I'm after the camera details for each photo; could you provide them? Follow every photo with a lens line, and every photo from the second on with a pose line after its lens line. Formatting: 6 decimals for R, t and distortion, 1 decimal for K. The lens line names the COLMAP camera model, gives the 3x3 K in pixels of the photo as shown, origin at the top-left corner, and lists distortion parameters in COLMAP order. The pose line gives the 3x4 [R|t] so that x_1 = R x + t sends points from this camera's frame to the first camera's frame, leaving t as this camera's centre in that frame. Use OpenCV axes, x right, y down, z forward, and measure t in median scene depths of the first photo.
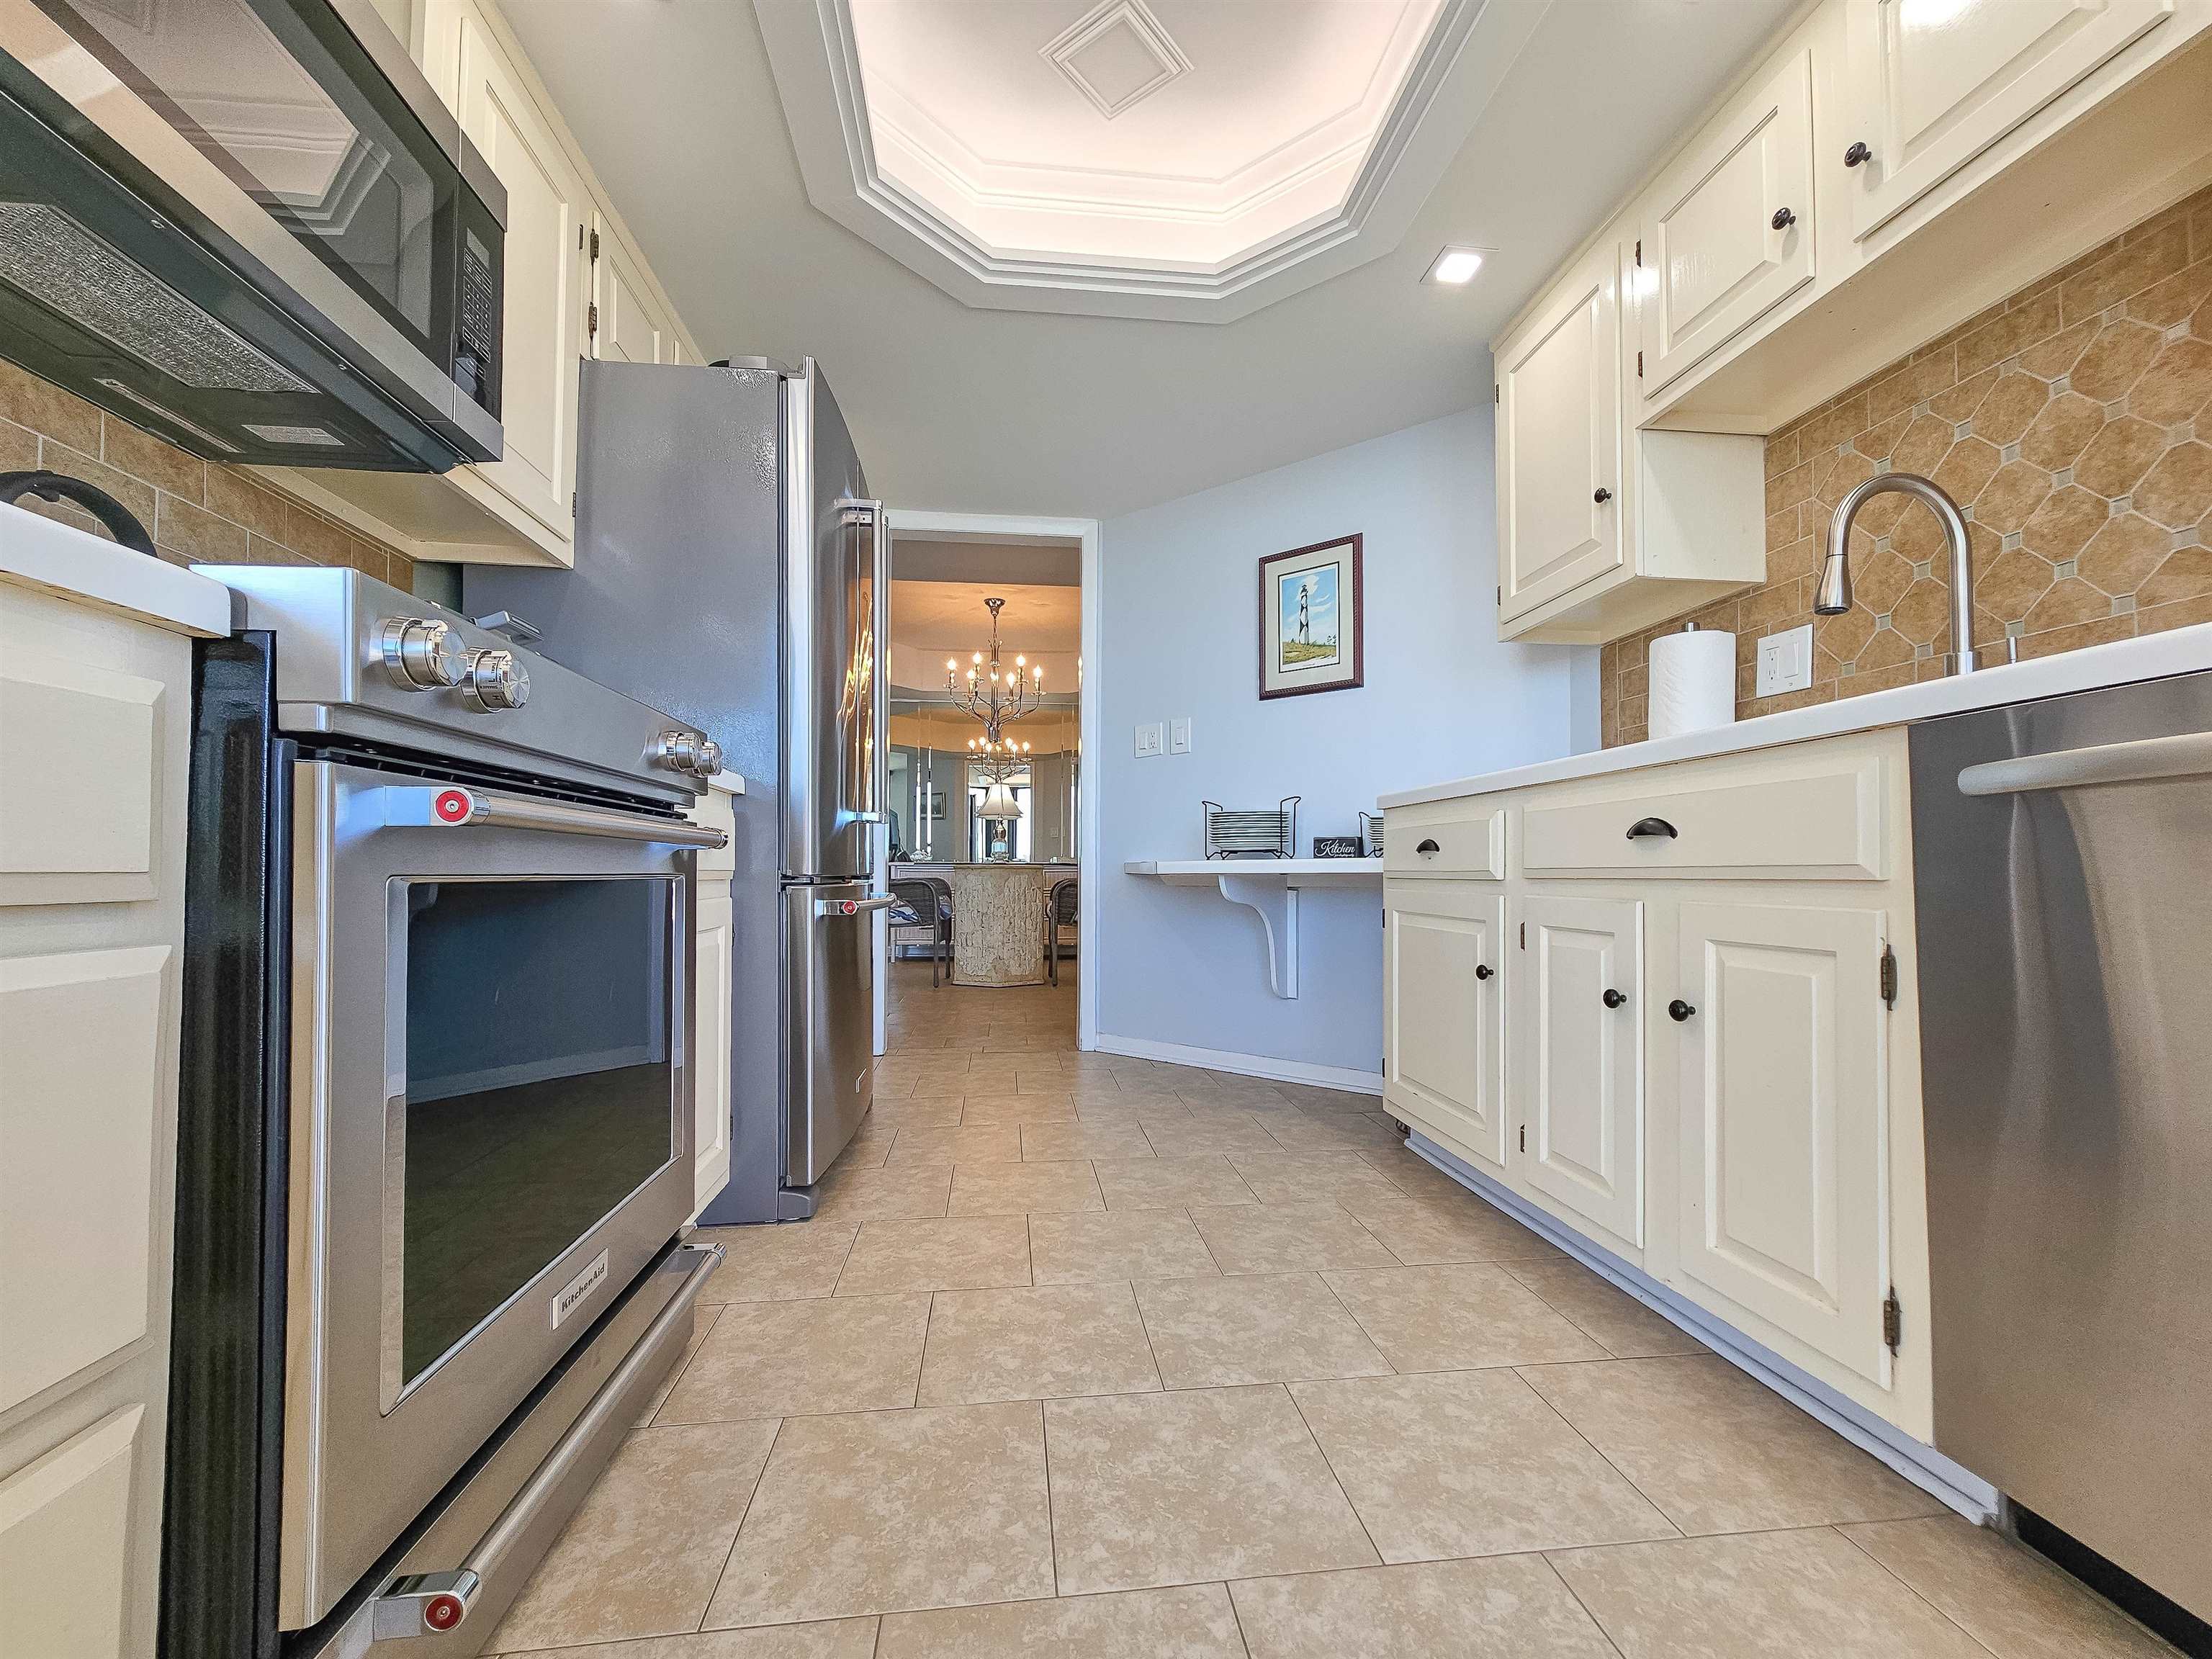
lens RADIAL K [[902.5, 0, 1108.6], [0, 902.5, 850.4], [0, 0, 1]] dist [-0.003239, 0.002048]
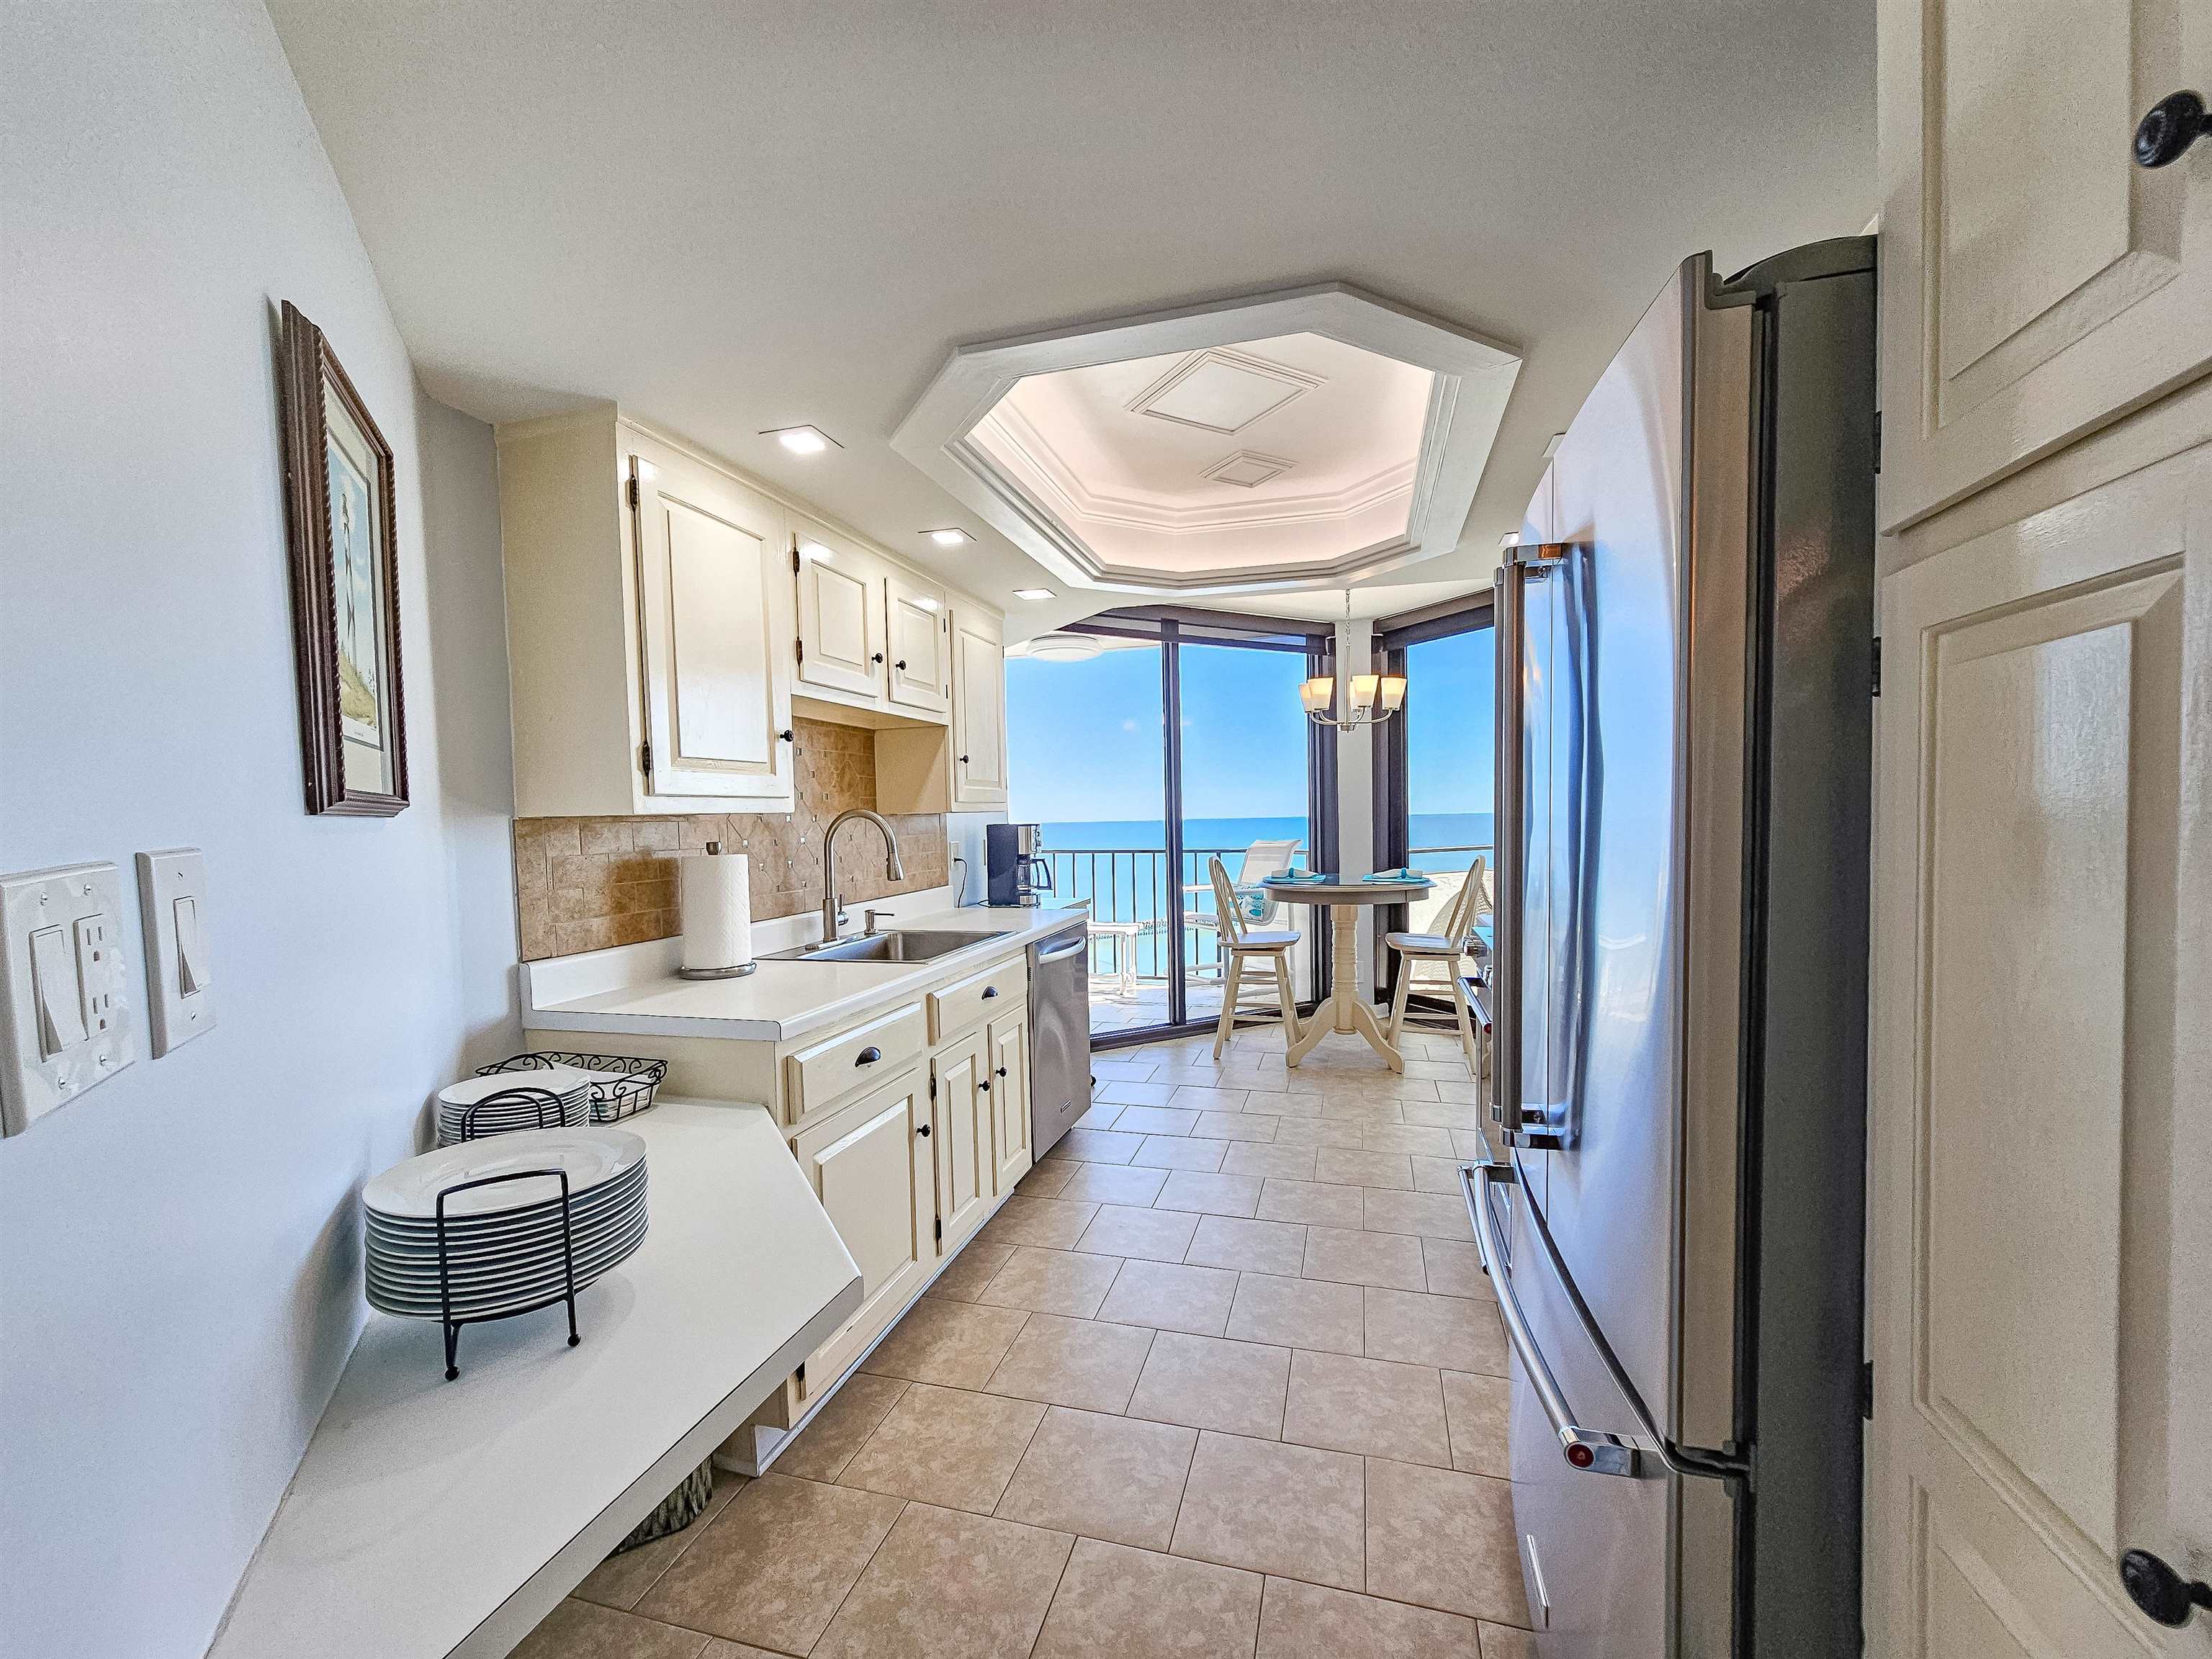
lens RADIAL K [[902.5, 0, 1108.6], [0, 902.5, 850.4], [0, 0, 1]] dist [-0.003239, 0.002048]
pose [[-0.923866, 0.003517, 0.382699, -0.392749], [0.010659, 0.999806, 0.016543, -0.349946], [-0.382567, 0.019363, -0.923725, 2.611804]]
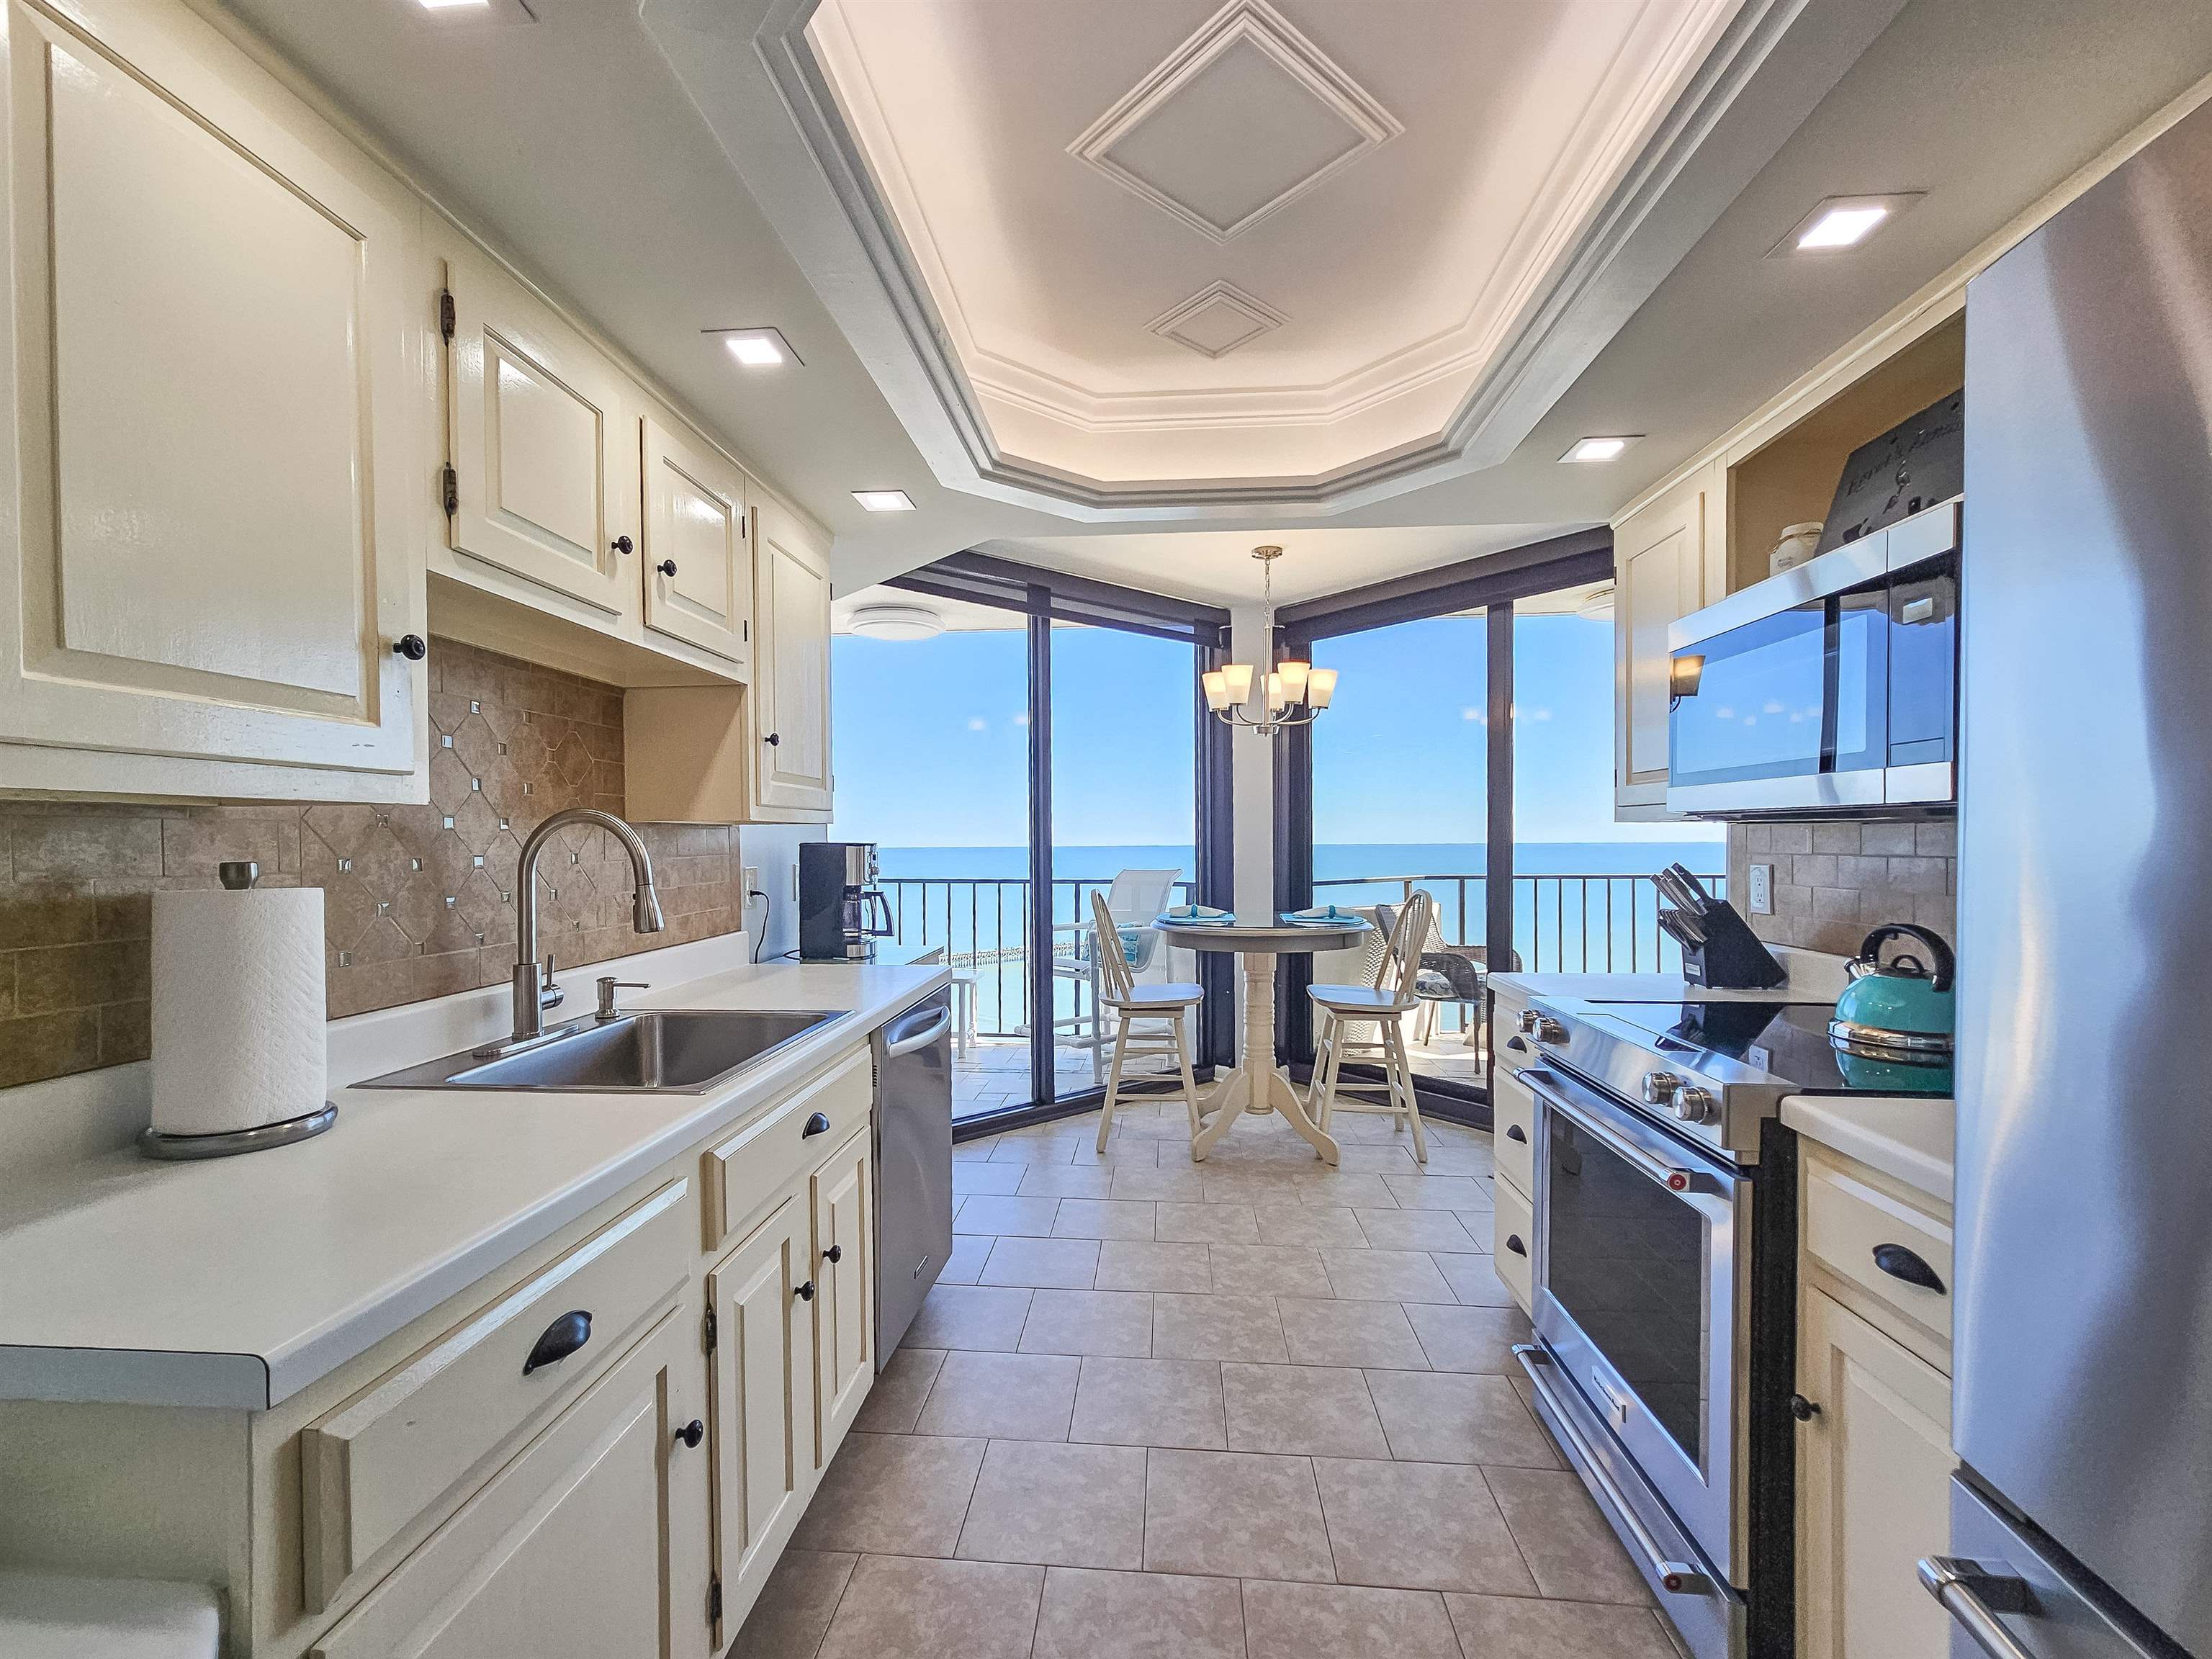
lens RADIAL K [[941.0, 0, 1090.9], [0, 941.0, 852.7], [0, 0, 1]] dist [-0.000503, 0.000125]
pose [[-0.978866, 0.001524, 0.204498, -0.004166], [-0.000539, 0.999950, -0.010034, -0.346006], [-0.204503, -0.009933, -0.978815, 2.029538]]
